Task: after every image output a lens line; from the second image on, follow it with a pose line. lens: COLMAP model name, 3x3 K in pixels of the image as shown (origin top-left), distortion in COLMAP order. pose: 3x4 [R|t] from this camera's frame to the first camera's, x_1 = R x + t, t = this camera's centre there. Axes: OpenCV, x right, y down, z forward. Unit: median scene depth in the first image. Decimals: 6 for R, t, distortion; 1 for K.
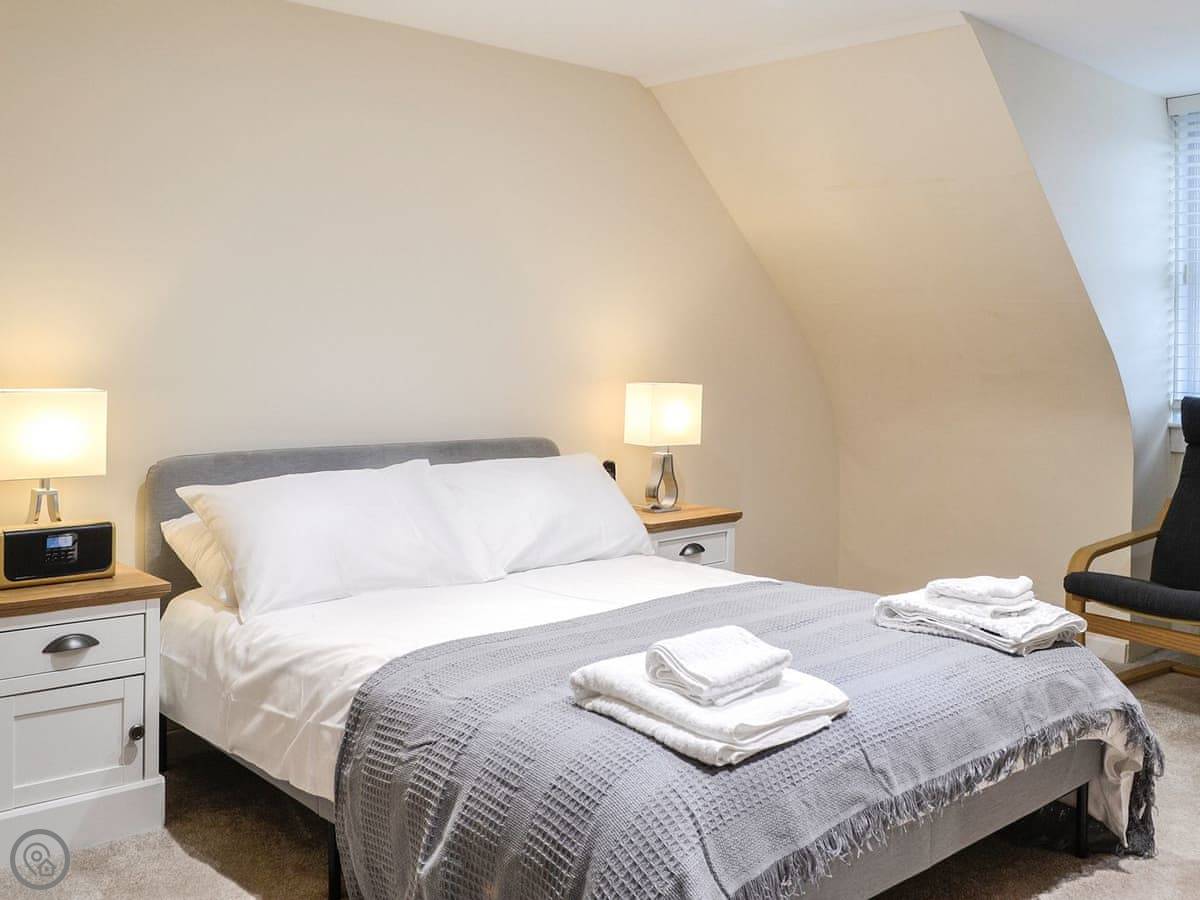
lens RADIAL K [[1063.0, 0, 600.0], [0, 1063.0, 450.0], [0, 0, 1]] dist [0.011372, 0.002008]
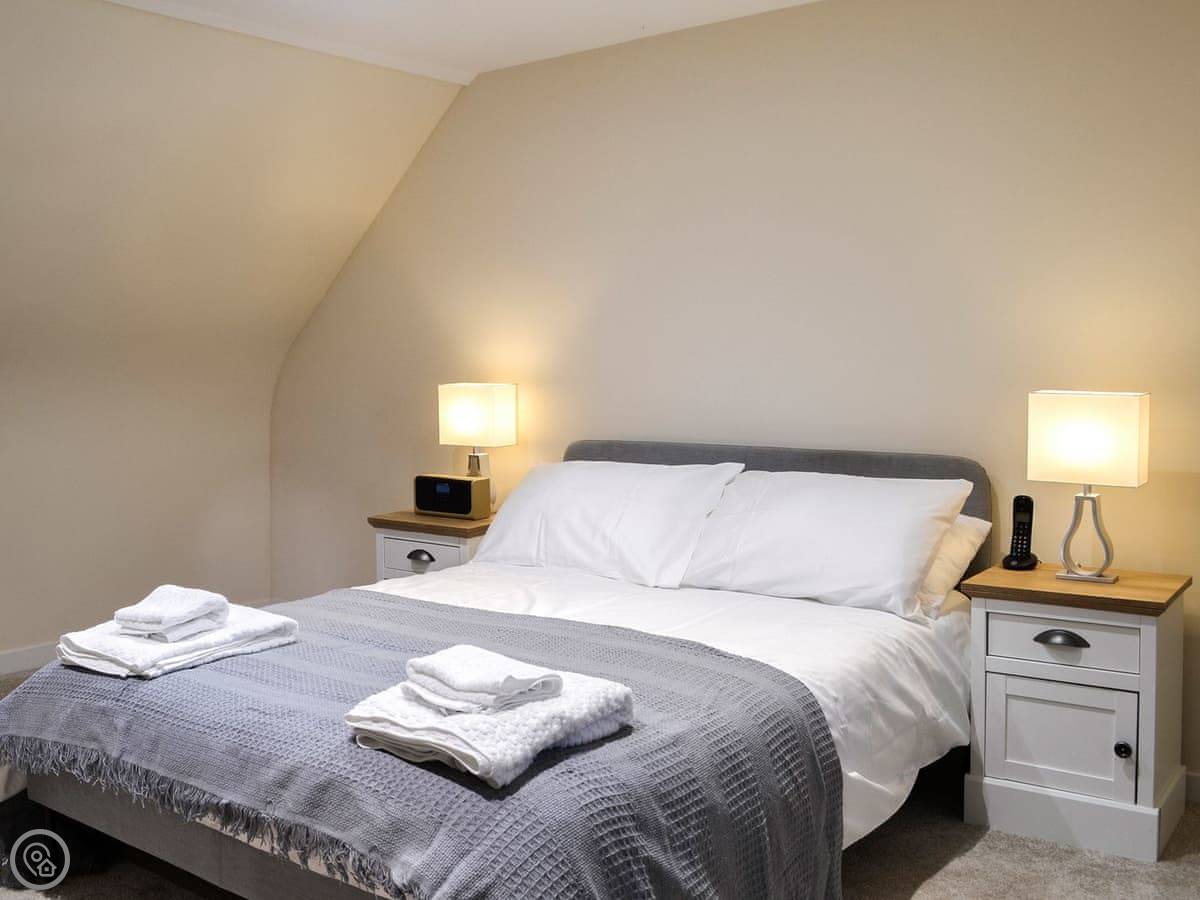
lens RADIAL K [[1063.0, 0, 600.0], [0, 1063.0, 450.0], [0, 0, 1]] dist [0.011372, 0.002008]
pose [[0.219024, 0.063726, -0.973636, 1.035882], [-0.063402, 0.996686, 0.050972, -0.062152], [0.973657, 0.050566, 0.222339, 0.872192]]
